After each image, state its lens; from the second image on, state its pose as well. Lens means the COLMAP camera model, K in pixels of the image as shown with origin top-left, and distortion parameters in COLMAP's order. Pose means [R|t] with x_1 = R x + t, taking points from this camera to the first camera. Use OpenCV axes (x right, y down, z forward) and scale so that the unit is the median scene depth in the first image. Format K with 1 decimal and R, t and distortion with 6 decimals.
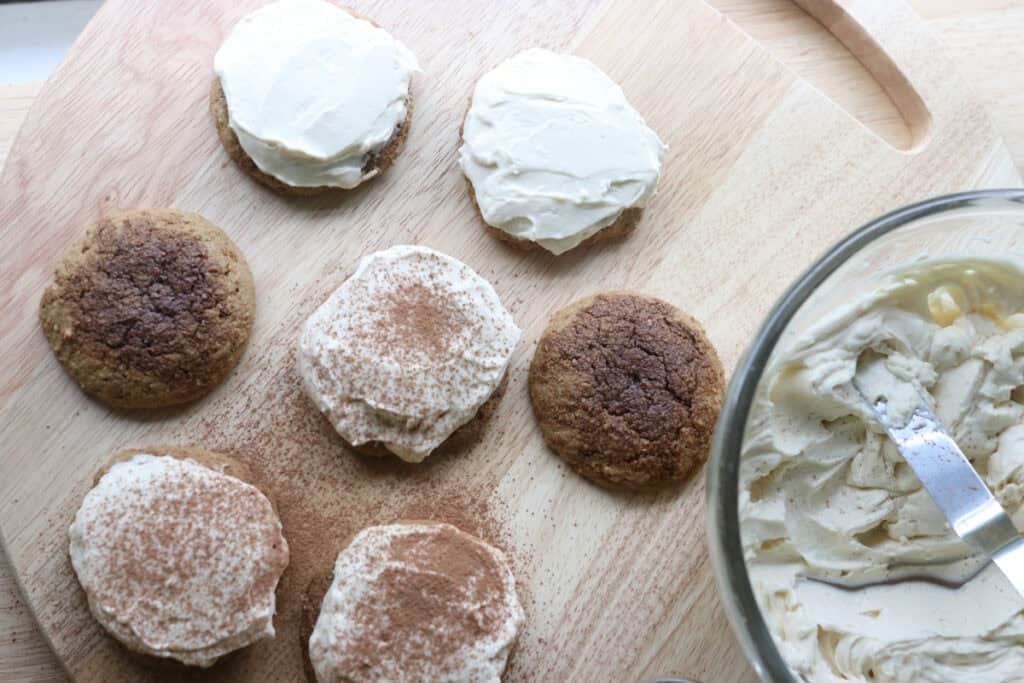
lens RADIAL K [[1701.5, 0, 512.0], [0, 1701.5, 341.5], [0, 0, 1]] dist [-0.127275, 0.333926]
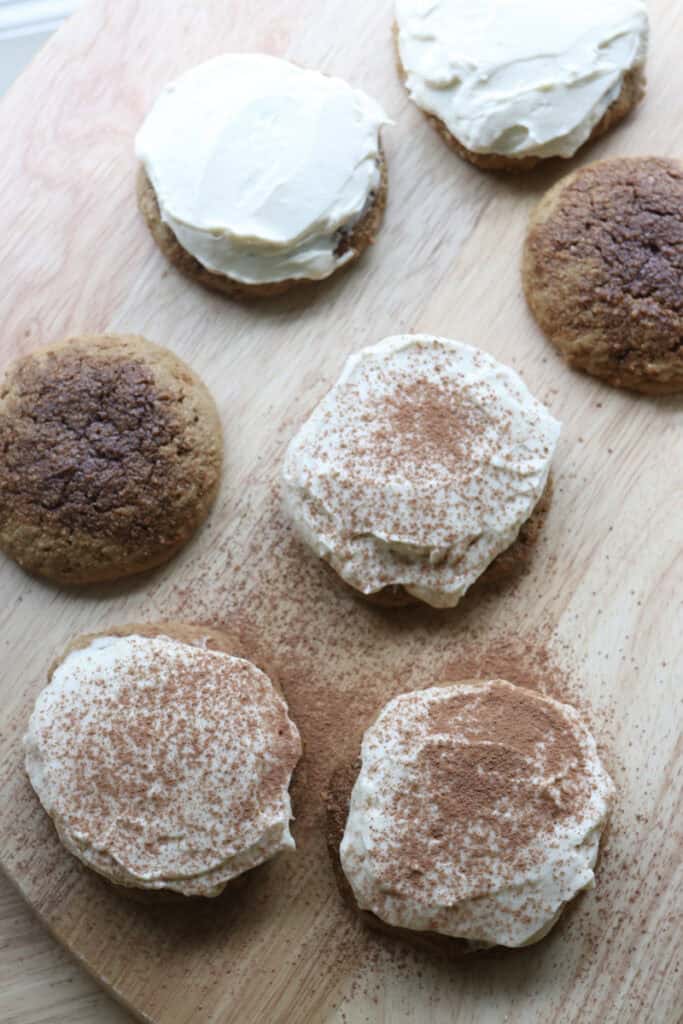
lens RADIAL K [[1701.5, 0, 318.3], [0, 1701.5, 533.2], [0, 0, 1]] dist [-0.127275, 0.333926]
pose [[0.982810, -0.131047, -0.130046, -0.009555], [0.126318, 0.991013, -0.044009, 0.064760], [0.134645, 0.026825, 0.990531, 0.220906]]
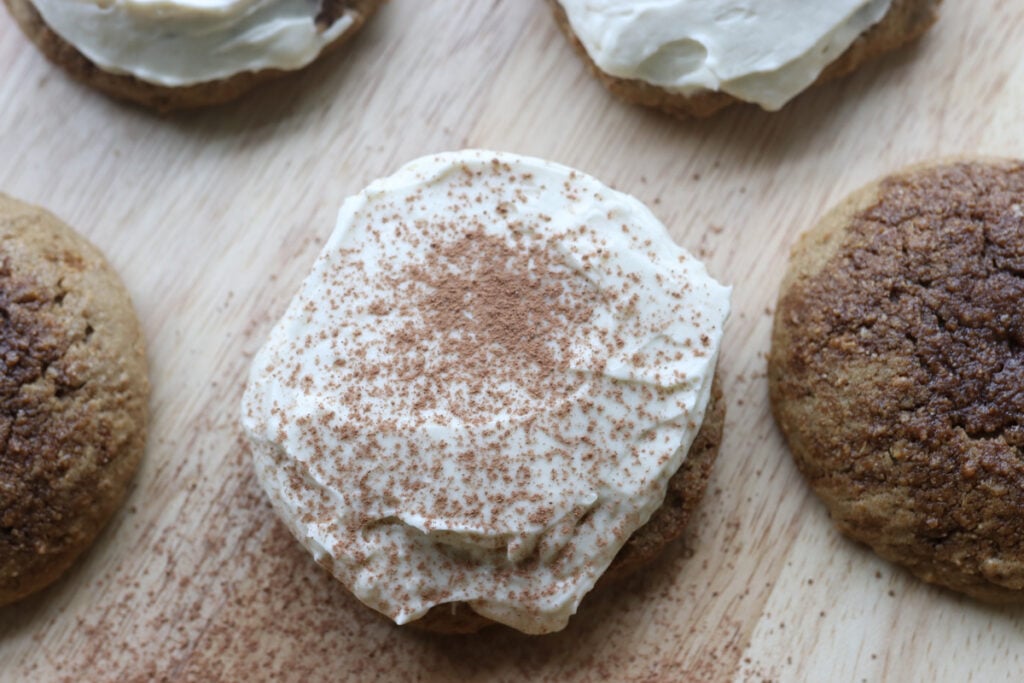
lens RADIAL K [[1701.5, 0, 512.0], [0, 1701.5, 341.5], [0, 0, 1]] dist [-0.127275, 0.333926]
pose [[0.967392, -0.203383, -0.150954, 0.014855], [0.199239, 0.979040, -0.042251, 0.014305], [0.156383, 0.010798, 0.987637, 0.570861]]
